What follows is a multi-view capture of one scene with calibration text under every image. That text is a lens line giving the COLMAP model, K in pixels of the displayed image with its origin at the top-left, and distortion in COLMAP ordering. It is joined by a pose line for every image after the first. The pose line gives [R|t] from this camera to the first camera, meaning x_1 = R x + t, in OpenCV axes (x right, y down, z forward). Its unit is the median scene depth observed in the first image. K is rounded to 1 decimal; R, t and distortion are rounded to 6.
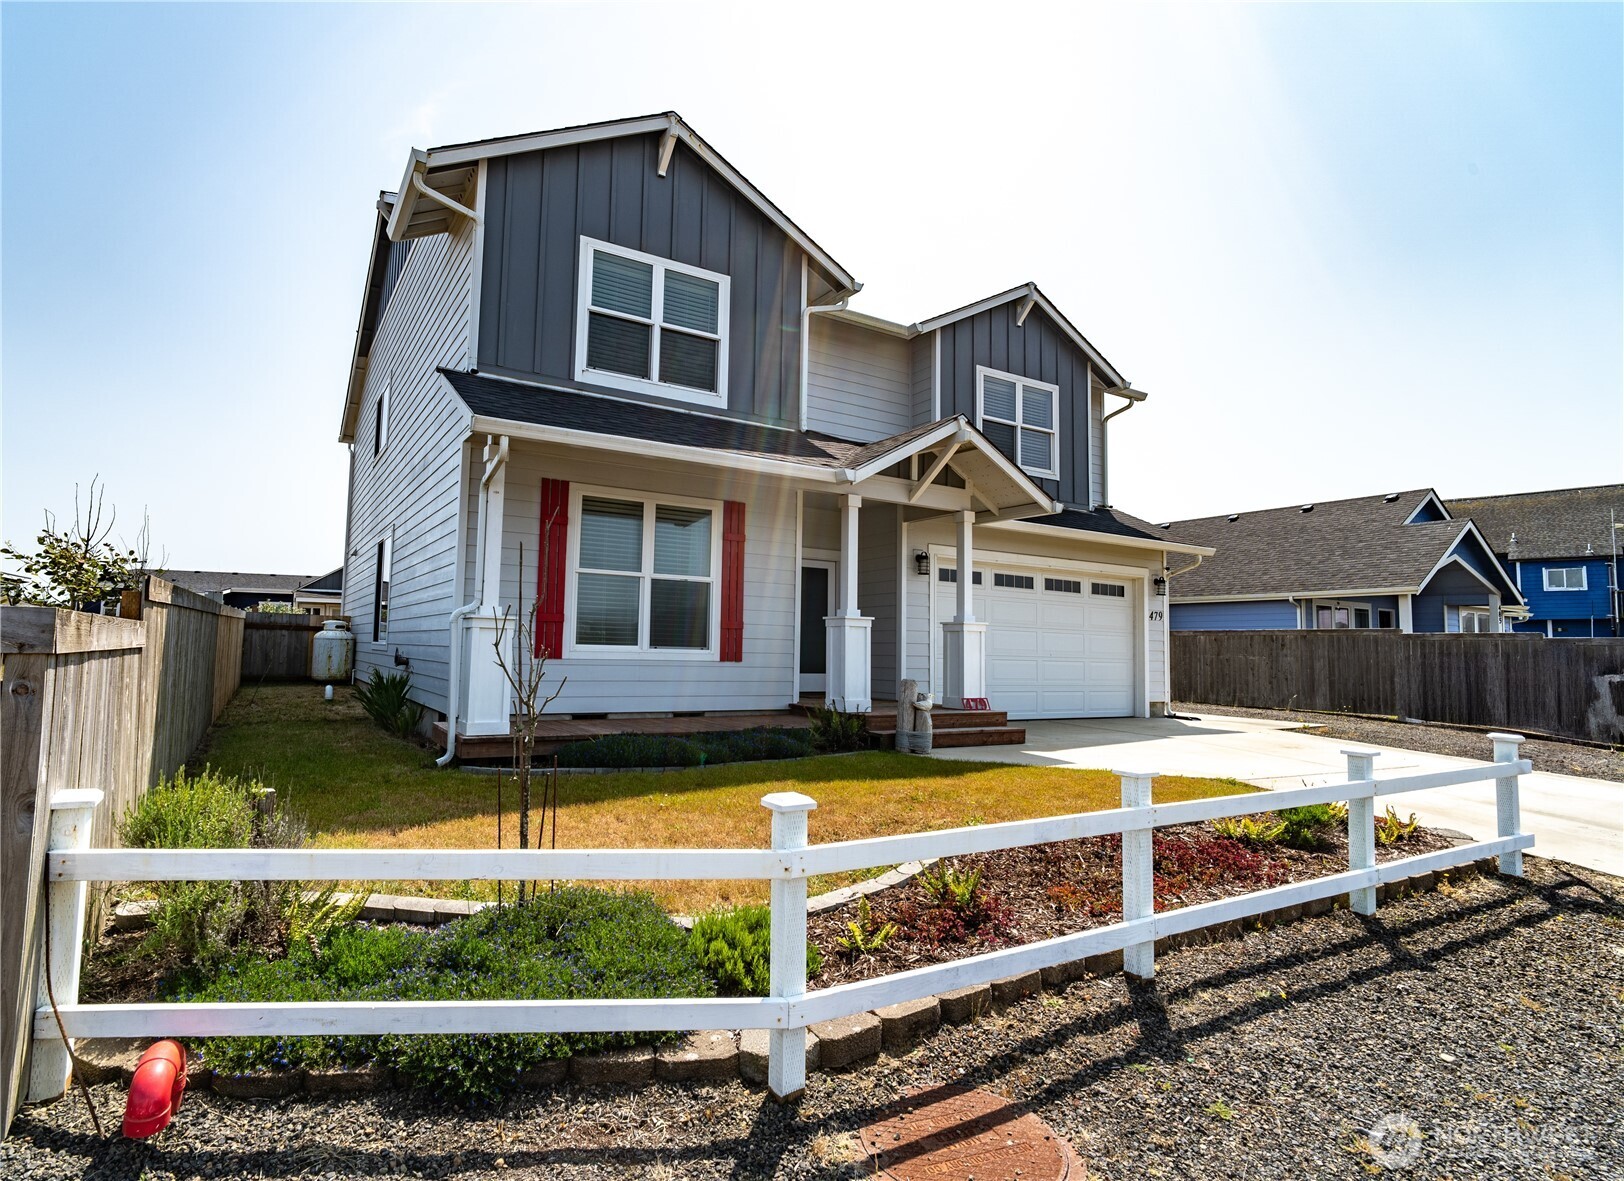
lens RADIAL K [[870.7, 0, 748.7], [0, 870.7, 584.2], [0, 0, 1]] dist [-0.021285, -0.000156]
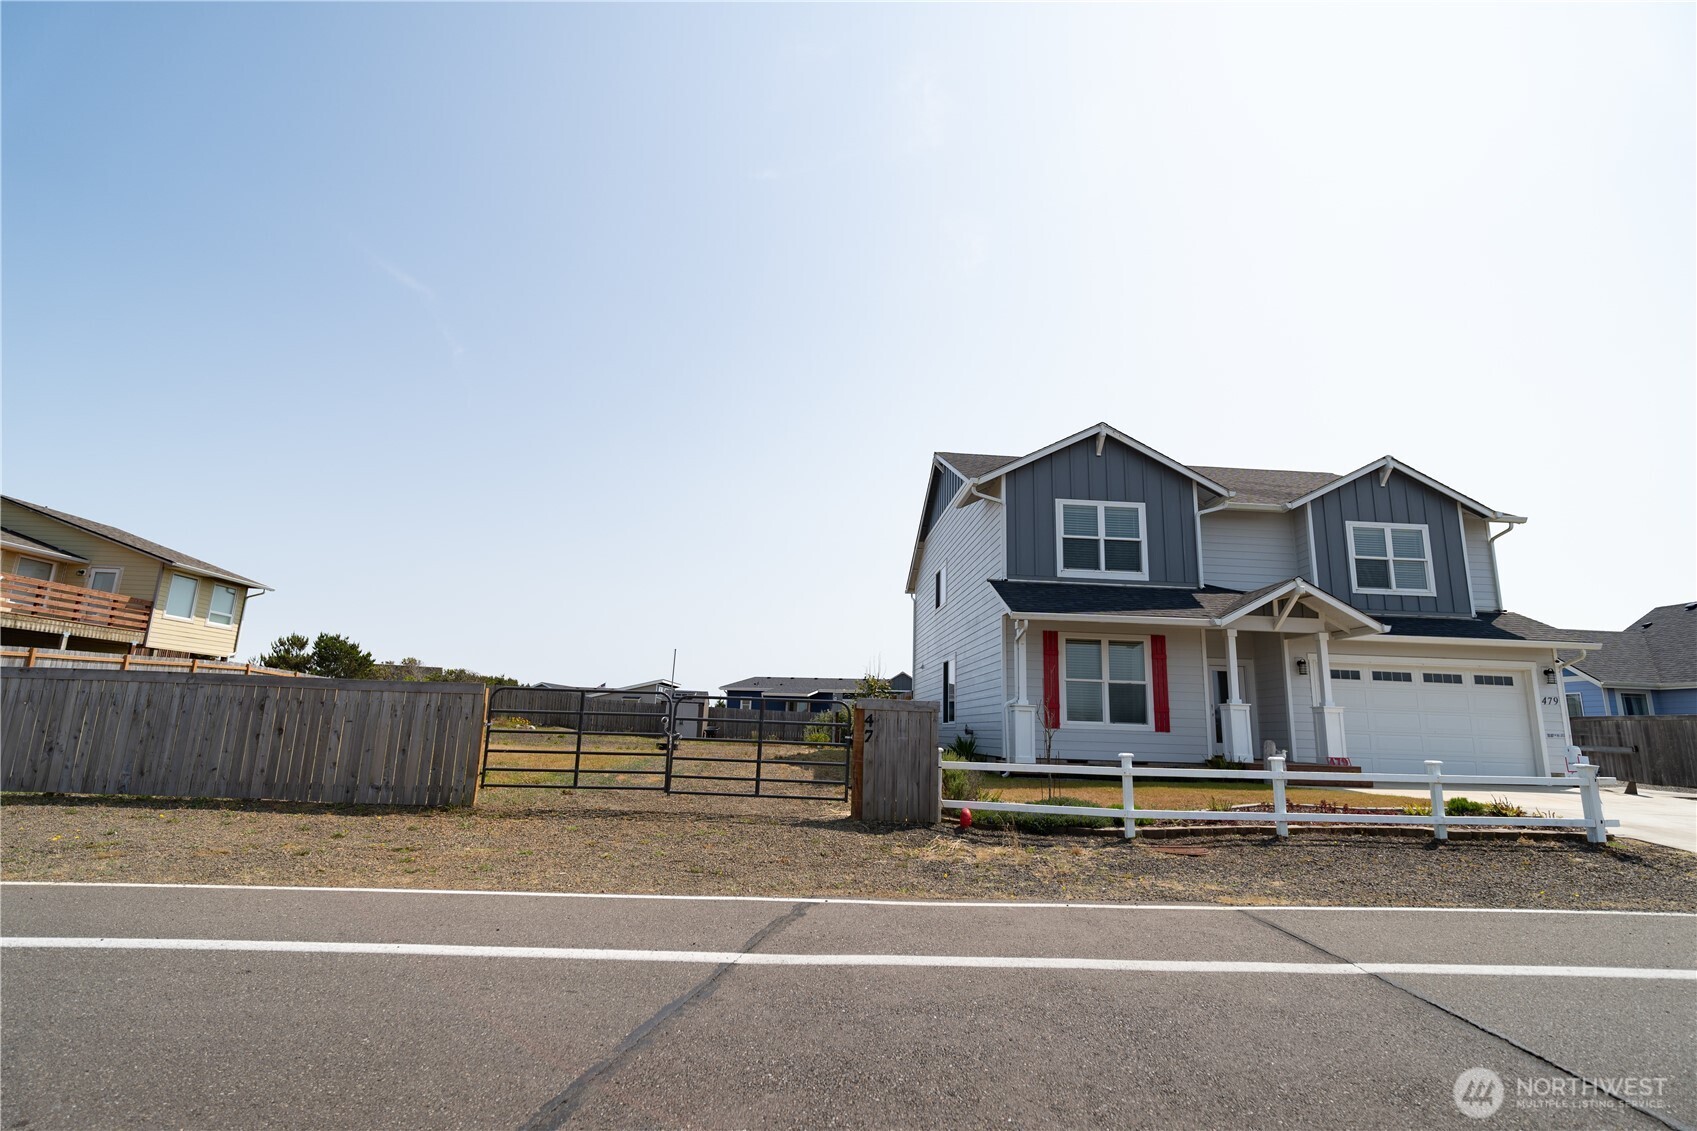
lens RADIAL K [[796.5, 0, 848.5], [0, 796.5, 565.5], [0, 0, 1]] dist [-0.008234, 0.000907]
pose [[0.892052, -0.087562, -0.443369, 0.145432], [0.023612, 0.988741, -0.147761, -0.014963], [0.451315, 0.121342, 0.884076, -0.652201]]
